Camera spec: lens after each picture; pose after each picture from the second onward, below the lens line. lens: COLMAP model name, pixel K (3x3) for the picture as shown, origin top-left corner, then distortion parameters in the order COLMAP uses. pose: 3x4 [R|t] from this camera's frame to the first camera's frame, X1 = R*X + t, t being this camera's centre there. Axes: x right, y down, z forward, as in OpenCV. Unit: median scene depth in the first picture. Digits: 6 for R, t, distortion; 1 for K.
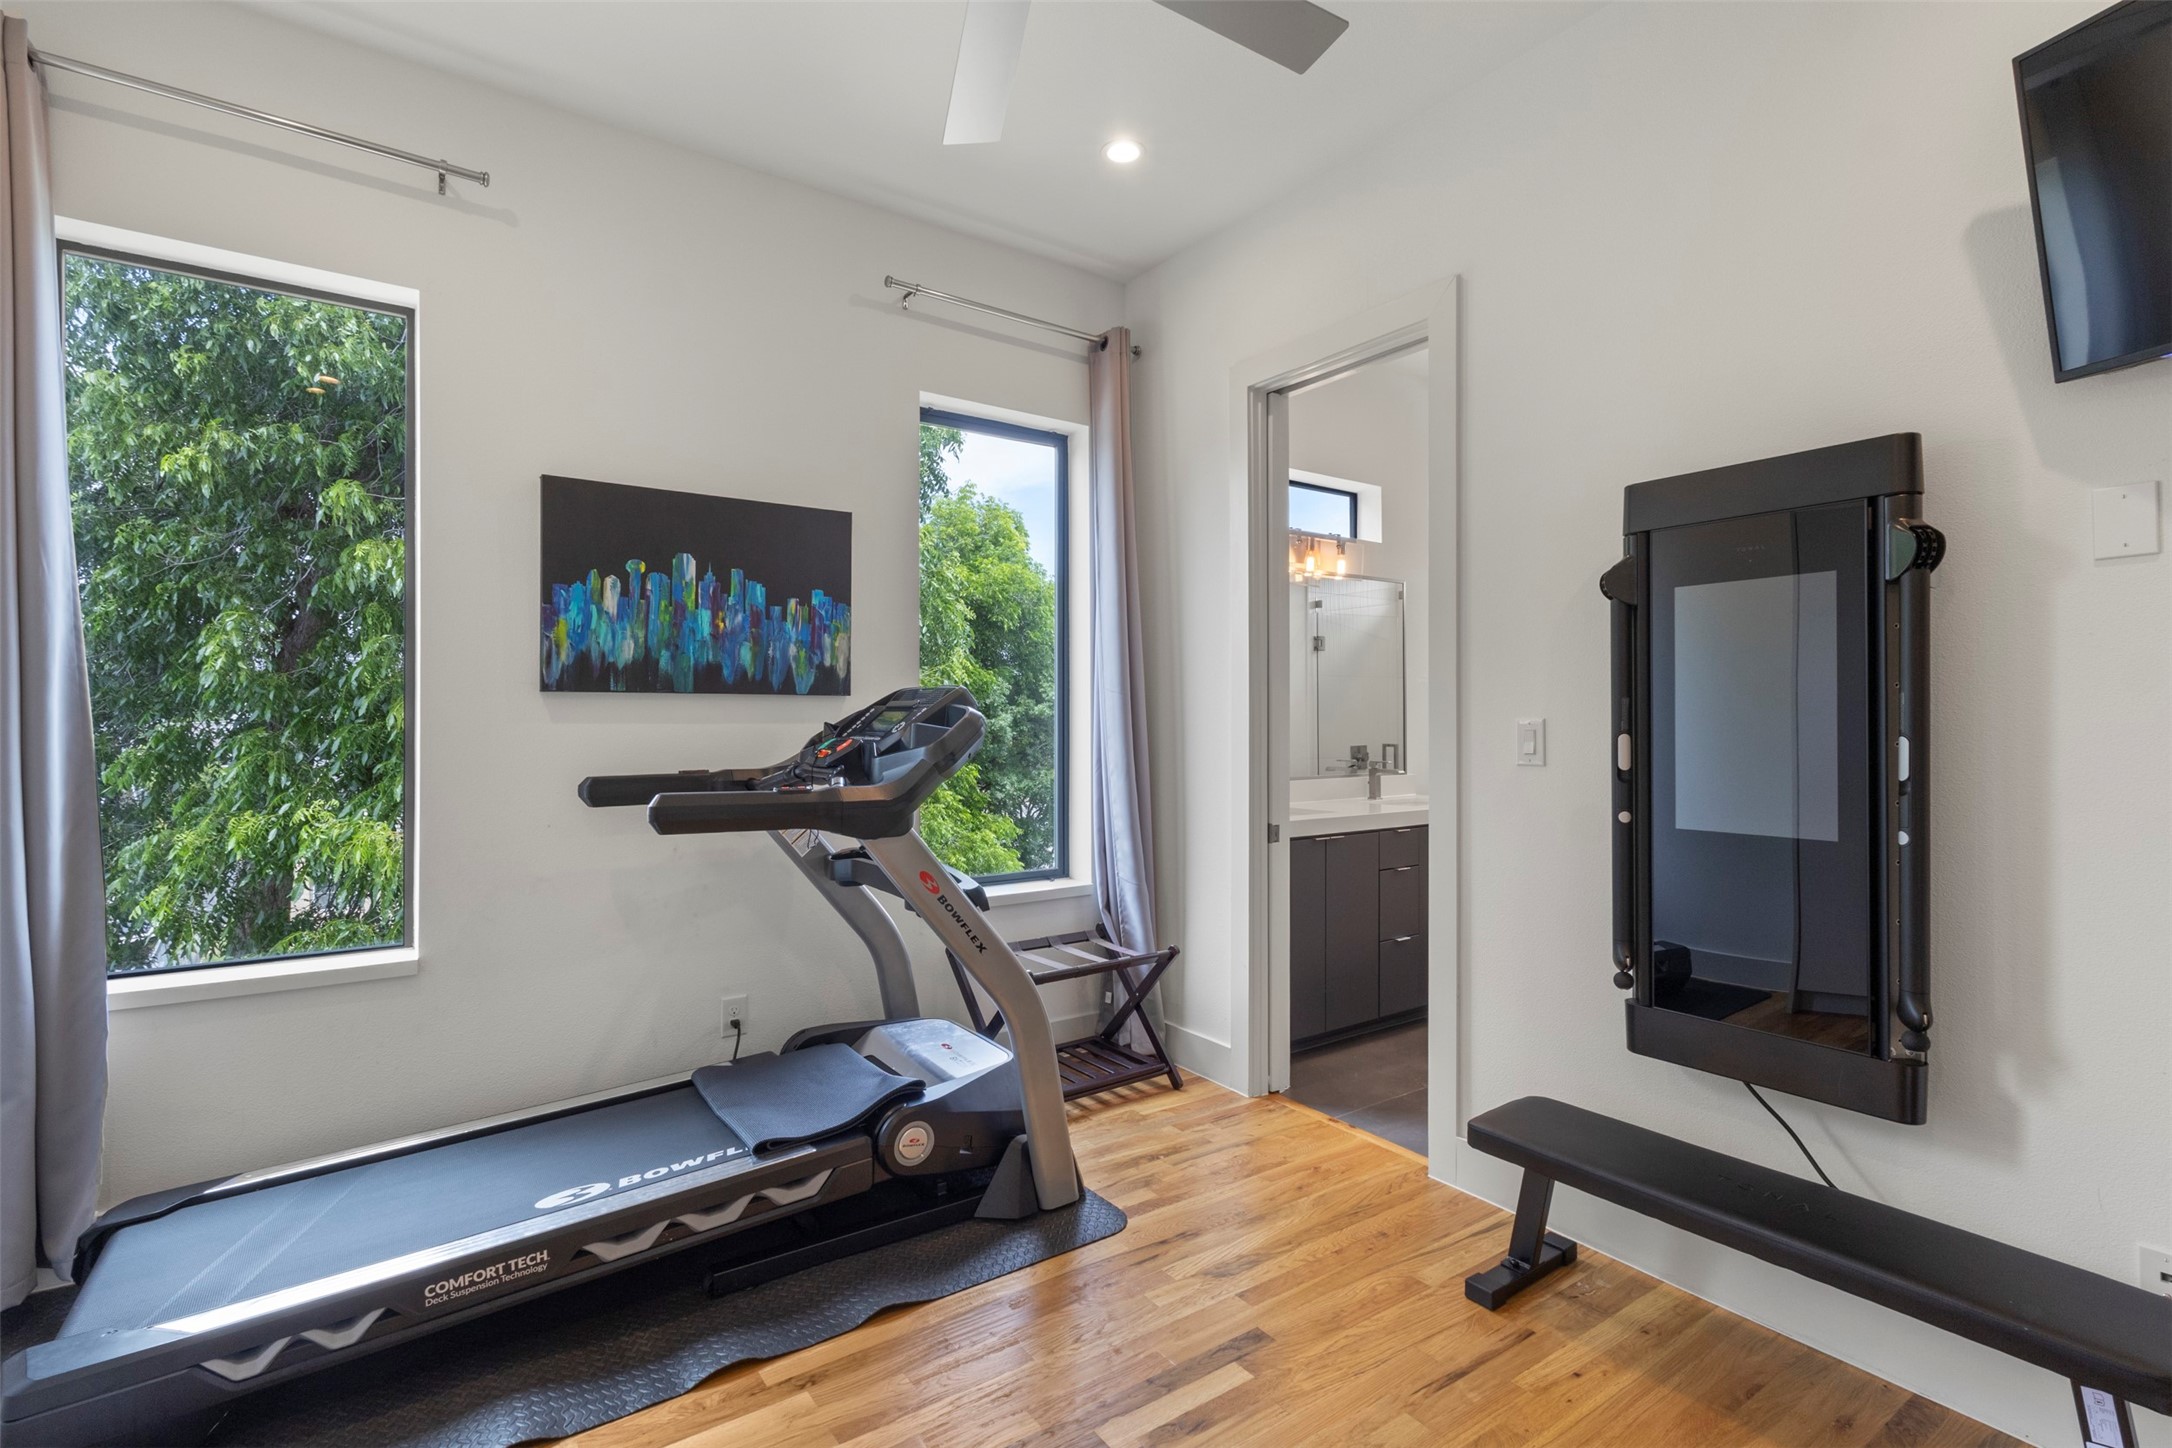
lens RADIAL K [[1005.6, 0, 1080.5], [0, 1005.6, 718.5], [0, 0, 1]] dist [0.003046, -0.000037]
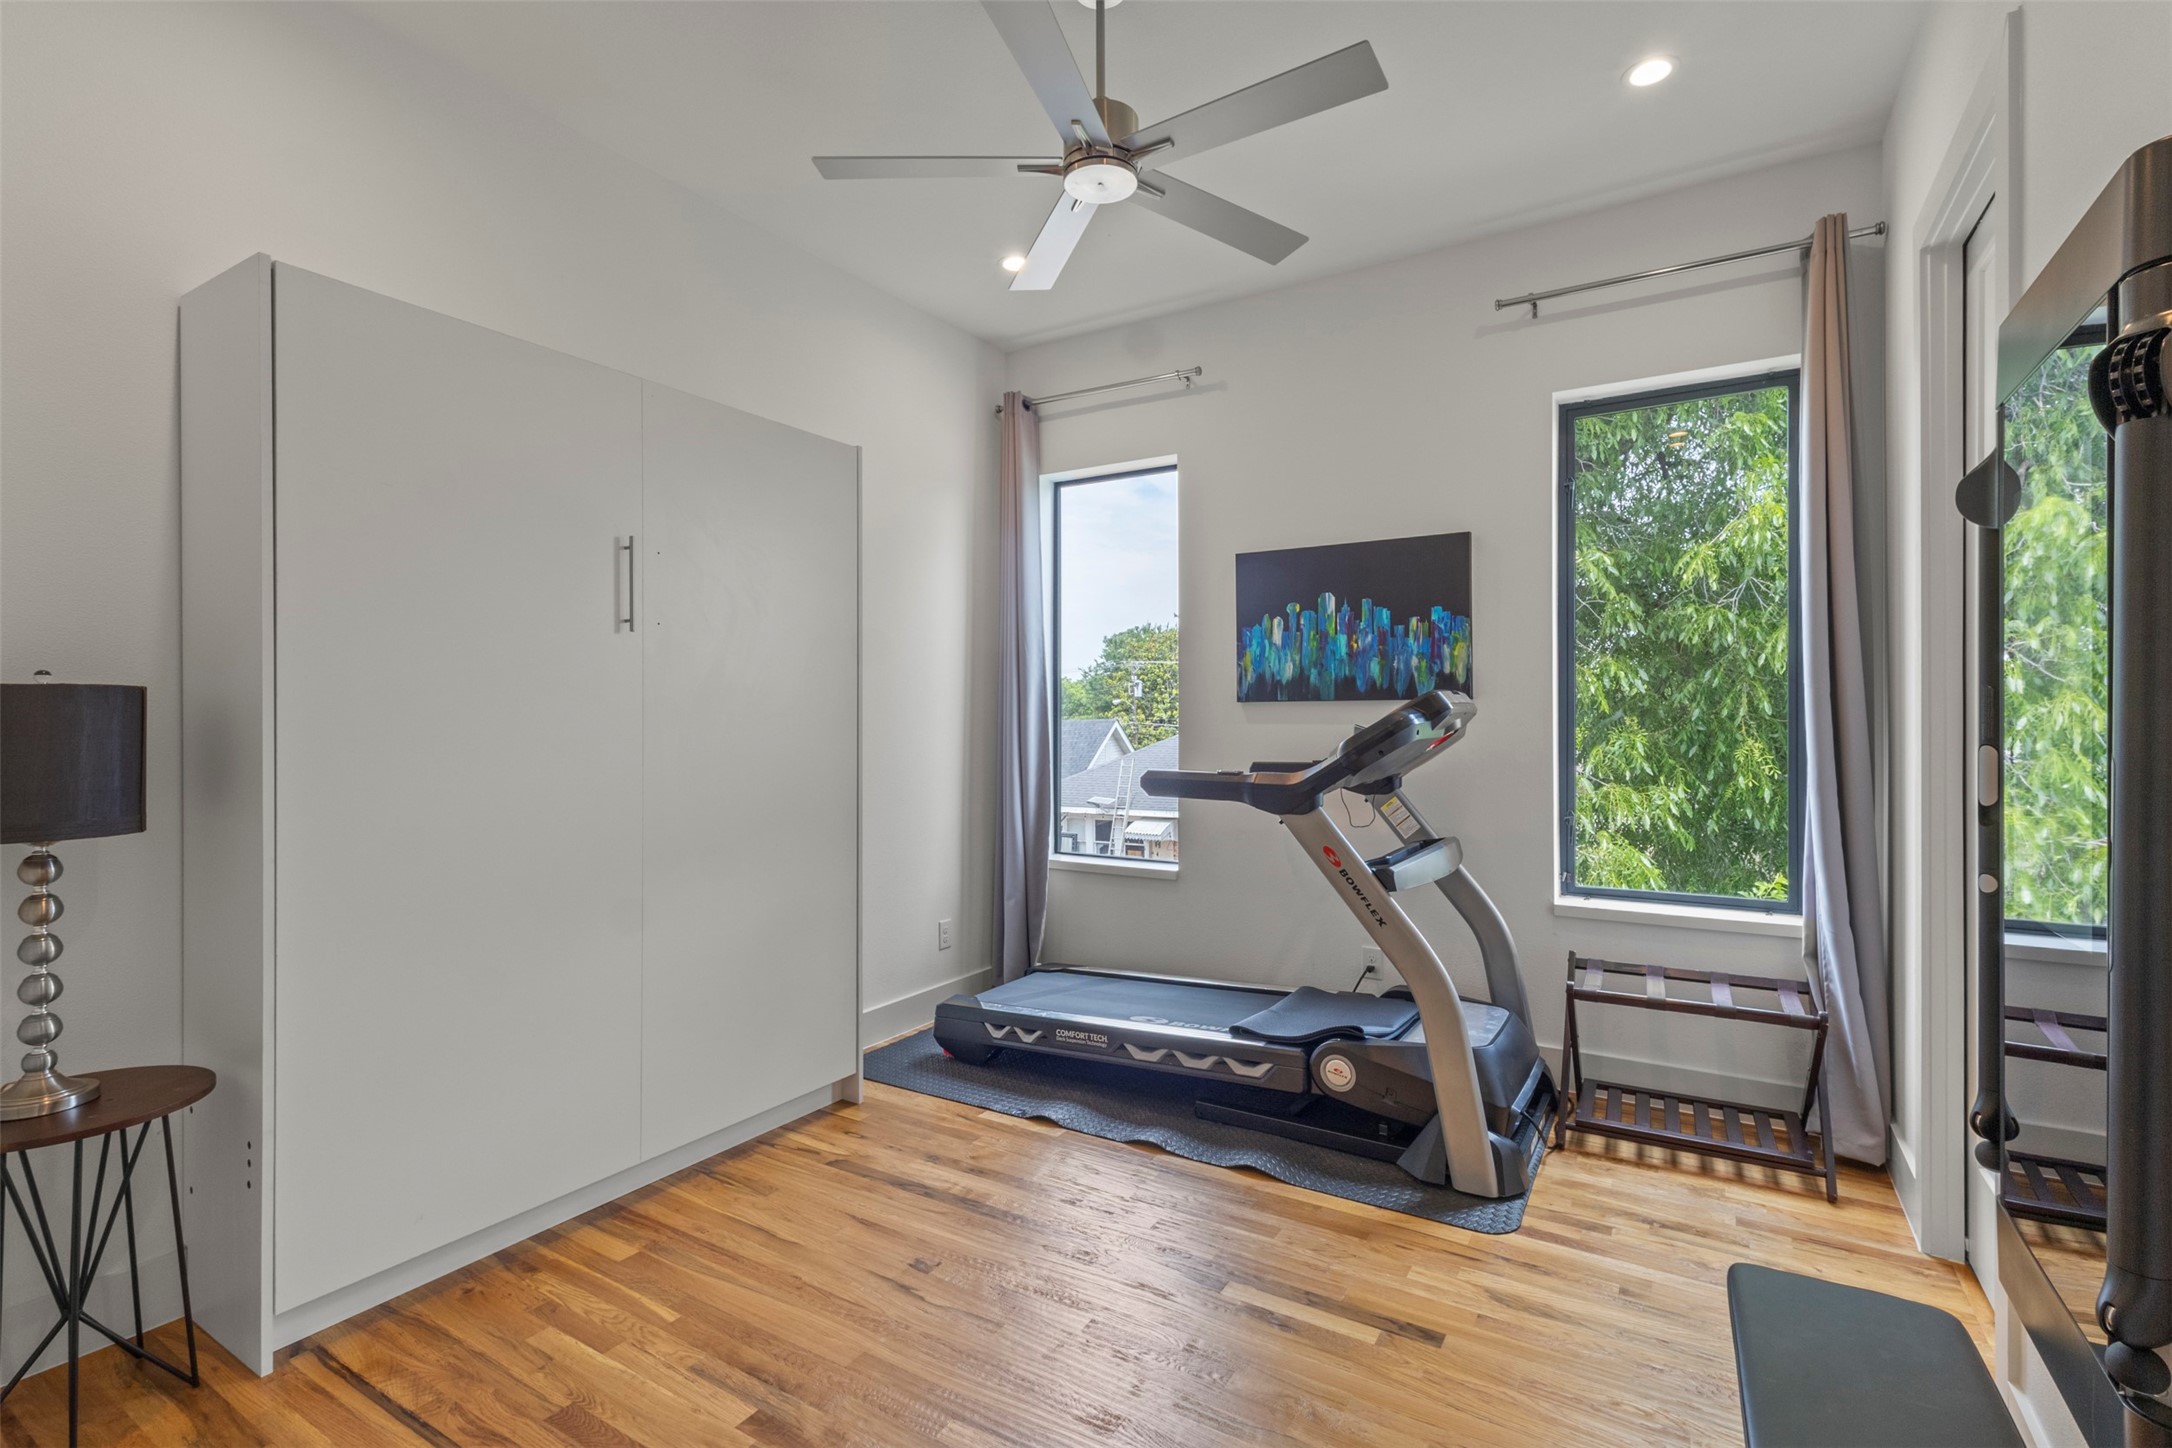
lens RADIAL K [[1005.6, 0, 1085.8], [0, 1005.6, 726.7], [0, 0, 1]] dist [0.003046, -0.000037]
pose [[0.397693, 0.003470, -0.917512, 0.676024], [0.002740, 0.999984, 0.004970, 0.000753], [0.917515, -0.004490, 0.397677, 0.203458]]
